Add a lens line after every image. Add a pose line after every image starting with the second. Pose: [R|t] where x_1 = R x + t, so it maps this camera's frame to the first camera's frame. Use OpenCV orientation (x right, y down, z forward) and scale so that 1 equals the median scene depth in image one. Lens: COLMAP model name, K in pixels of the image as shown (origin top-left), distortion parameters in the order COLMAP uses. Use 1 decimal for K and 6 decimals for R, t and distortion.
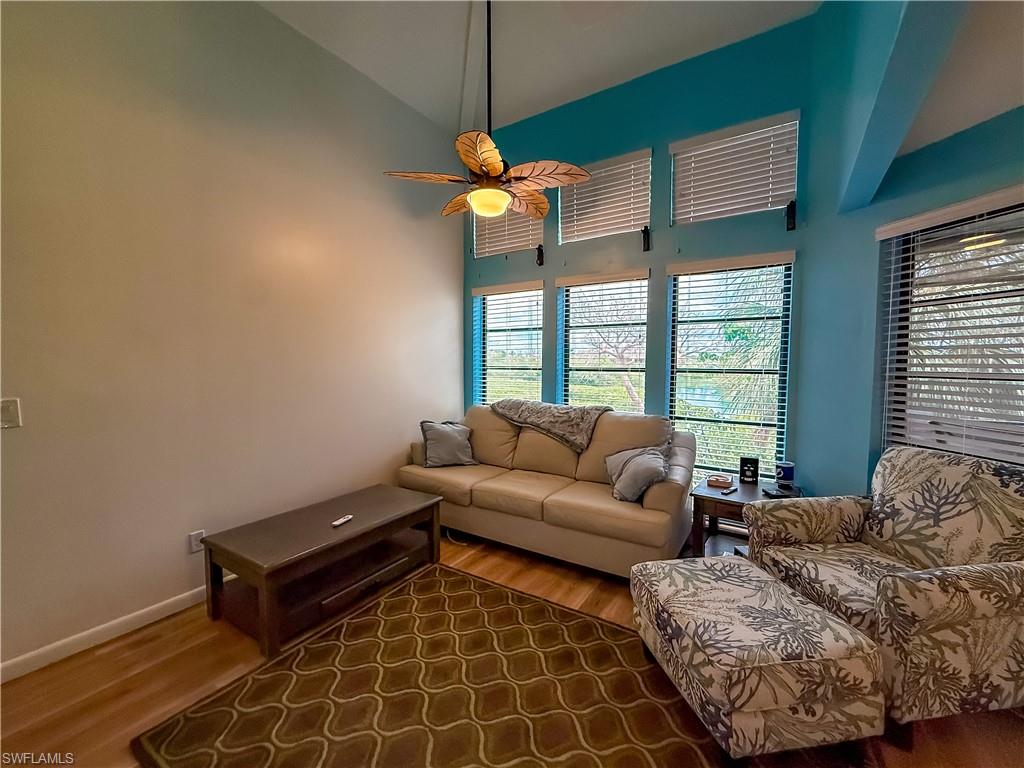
lens RADIAL K [[426.6, 0, 529.6], [0, 426.6, 384.7], [0, 0, 1]] dist [-0.002126, -0.000835]
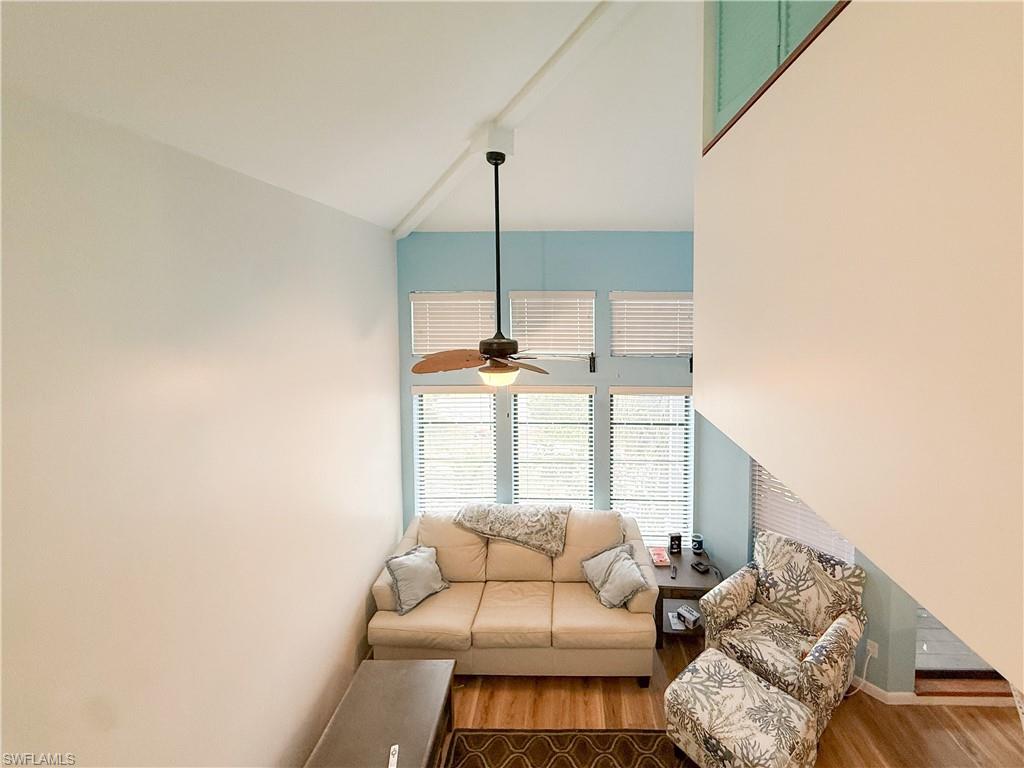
lens RADIAL K [[426.6, 0, 567.4], [0, 426.6, 305.2], [0, 0, 1]] dist [-0.002126, -0.000835]
pose [[0.848935, -0.016213, 0.528248, -0.679059], [0.028437, 0.999483, -0.015025, -0.758271], [-0.527731, 0.027777, 0.848957, -0.035009]]
